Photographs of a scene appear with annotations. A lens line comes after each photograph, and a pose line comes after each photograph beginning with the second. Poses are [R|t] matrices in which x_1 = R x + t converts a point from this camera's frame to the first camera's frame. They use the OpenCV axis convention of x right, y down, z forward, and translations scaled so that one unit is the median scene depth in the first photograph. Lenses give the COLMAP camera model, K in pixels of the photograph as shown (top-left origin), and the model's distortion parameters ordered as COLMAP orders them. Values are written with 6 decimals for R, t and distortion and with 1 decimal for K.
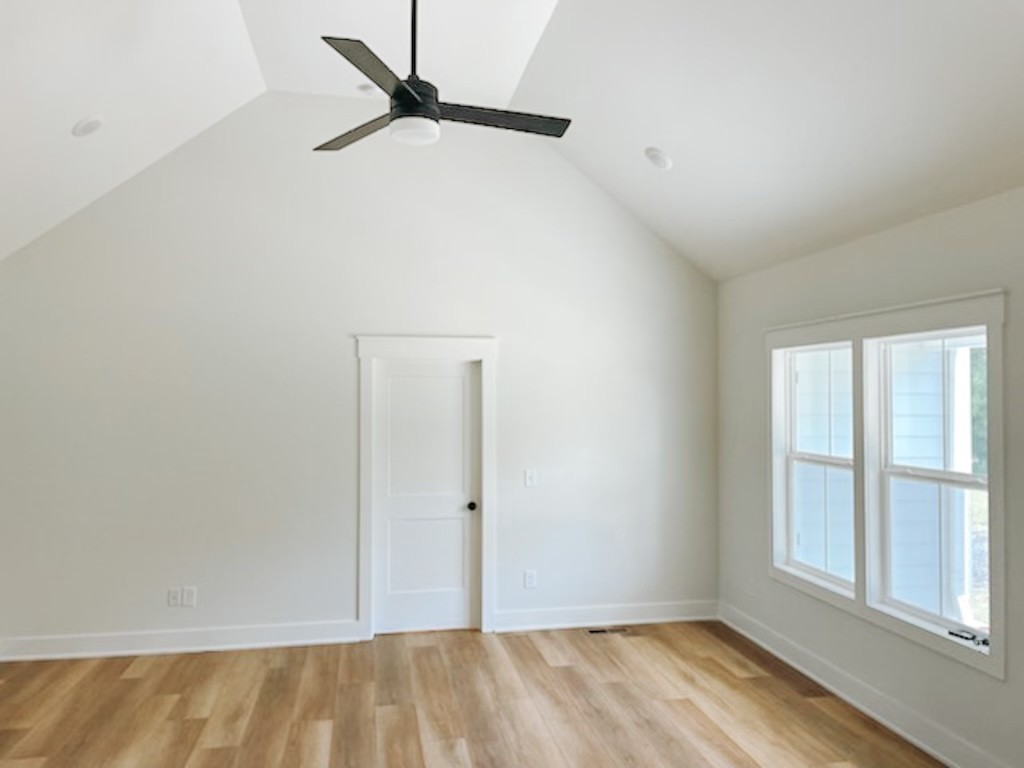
lens RADIAL K [[786.6, 0, 512.7], [0, 786.6, 386.9], [0, 0, 1]] dist [0.065250, -0.046621]
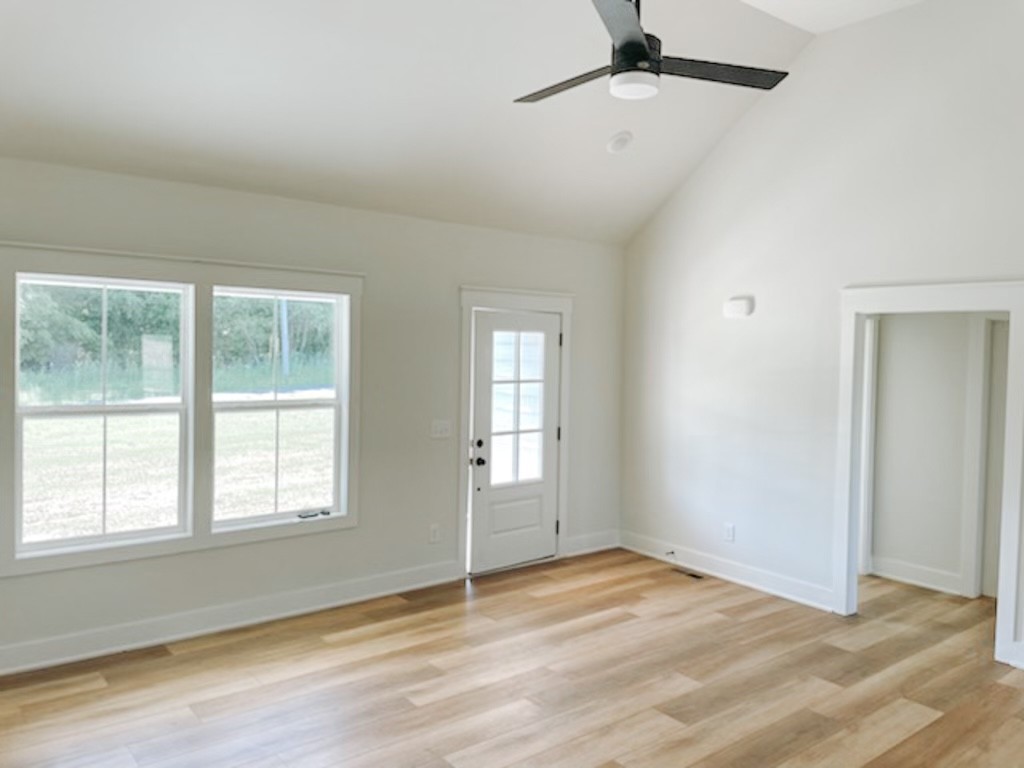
lens RADIAL K [[786.6, 0, 513.4], [0, 786.6, 378.4], [0, 0, 1]] dist [0.065250, -0.046621]
pose [[-0.474872, -0.037576, 0.879252, -0.678842], [-0.030354, 0.999193, 0.026308, 0.023987], [-0.879531, -0.014196, -0.475629, 1.148677]]
